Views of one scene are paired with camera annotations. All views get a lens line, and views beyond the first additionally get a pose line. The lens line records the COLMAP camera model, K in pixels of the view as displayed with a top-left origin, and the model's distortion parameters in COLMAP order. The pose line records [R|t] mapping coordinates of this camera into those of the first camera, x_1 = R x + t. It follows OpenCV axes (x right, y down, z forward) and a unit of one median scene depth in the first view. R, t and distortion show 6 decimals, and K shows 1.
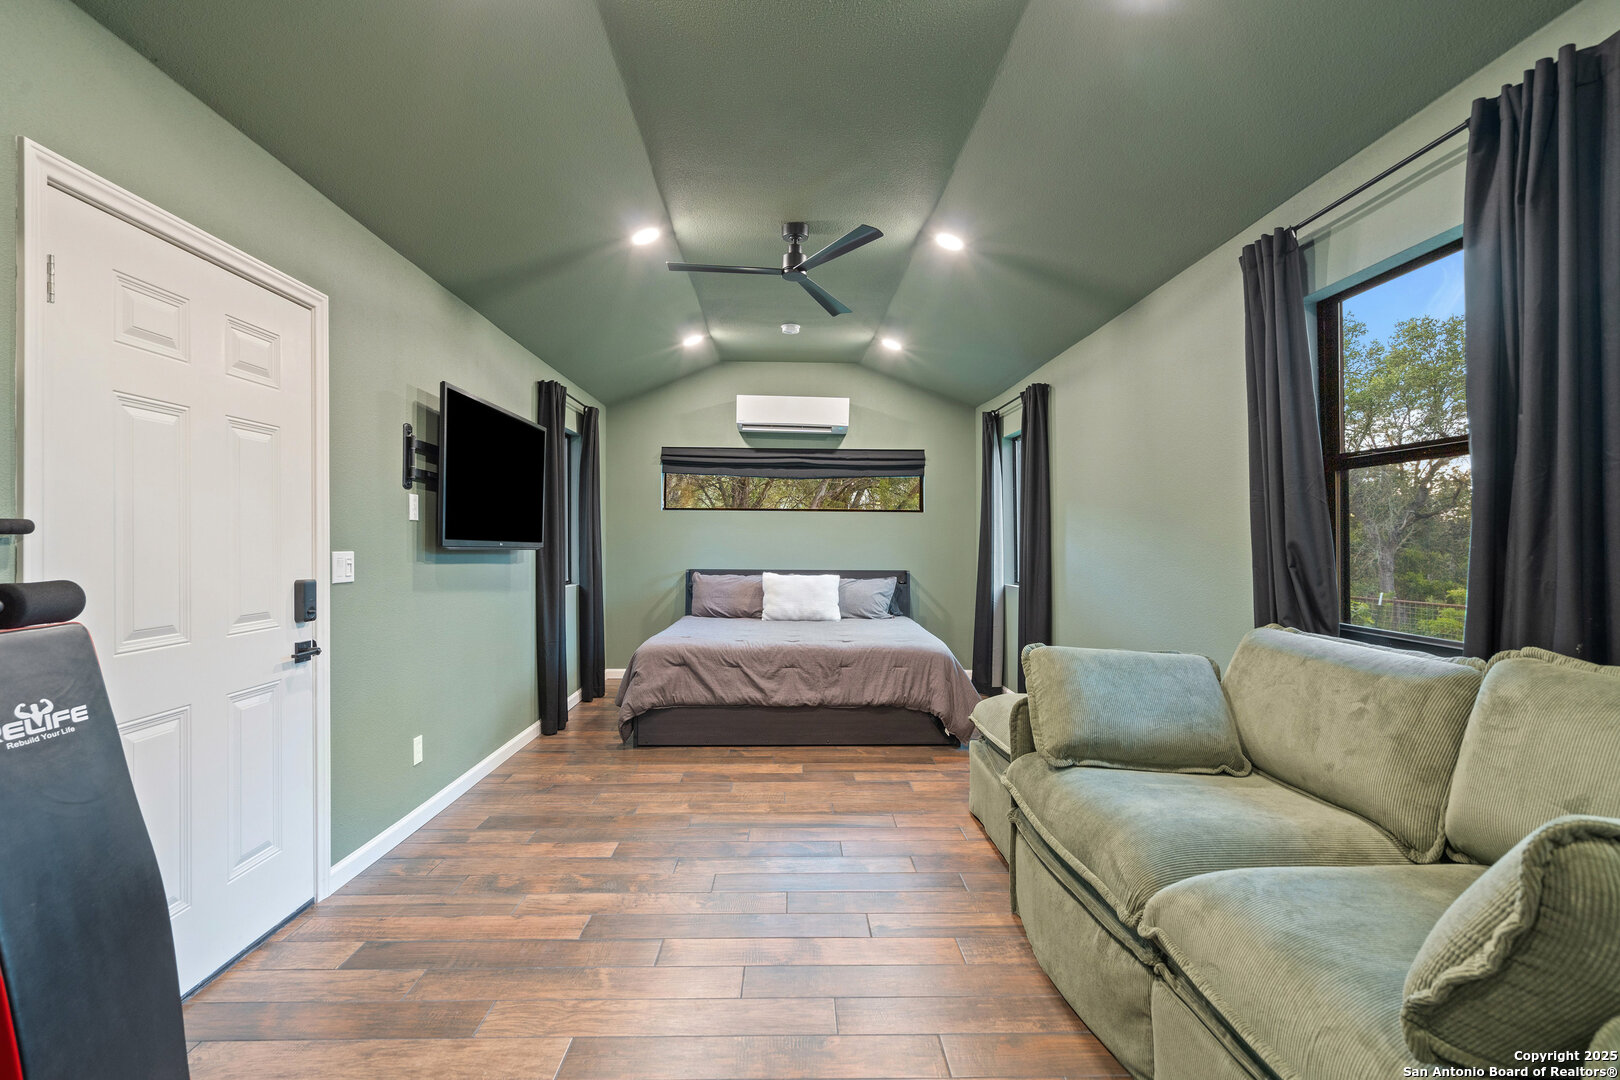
lens RADIAL K [[735.7, 0, 812.1], [0, 735.7, 542.4], [0, 0, 1]] dist [0.003192, 0.001084]
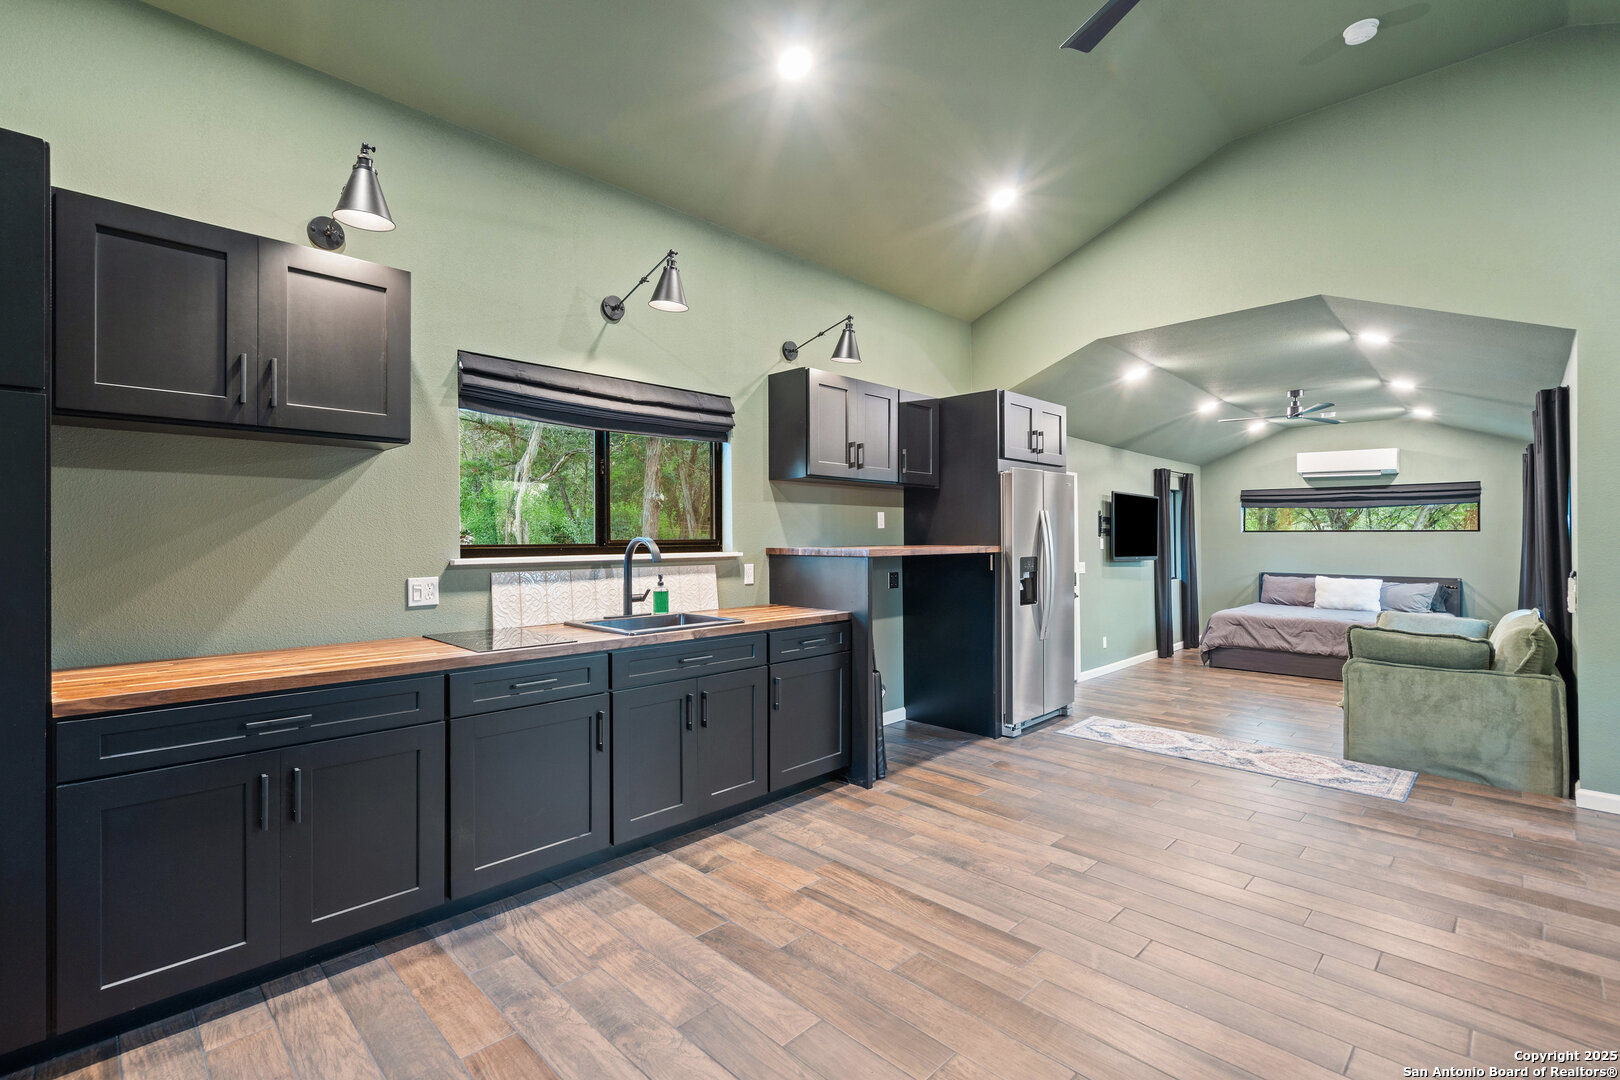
lens RADIAL K [[735.7, 0, 800.3], [0, 735.7, 529.7], [0, 0, 1]] dist [0.003192, 0.001084]
pose [[0.691016, -0.013172, -0.722720, 0.290961], [0.003204, 0.999880, -0.015160, -0.032818], [0.722833, 0.008160, 0.690975, -0.769439]]
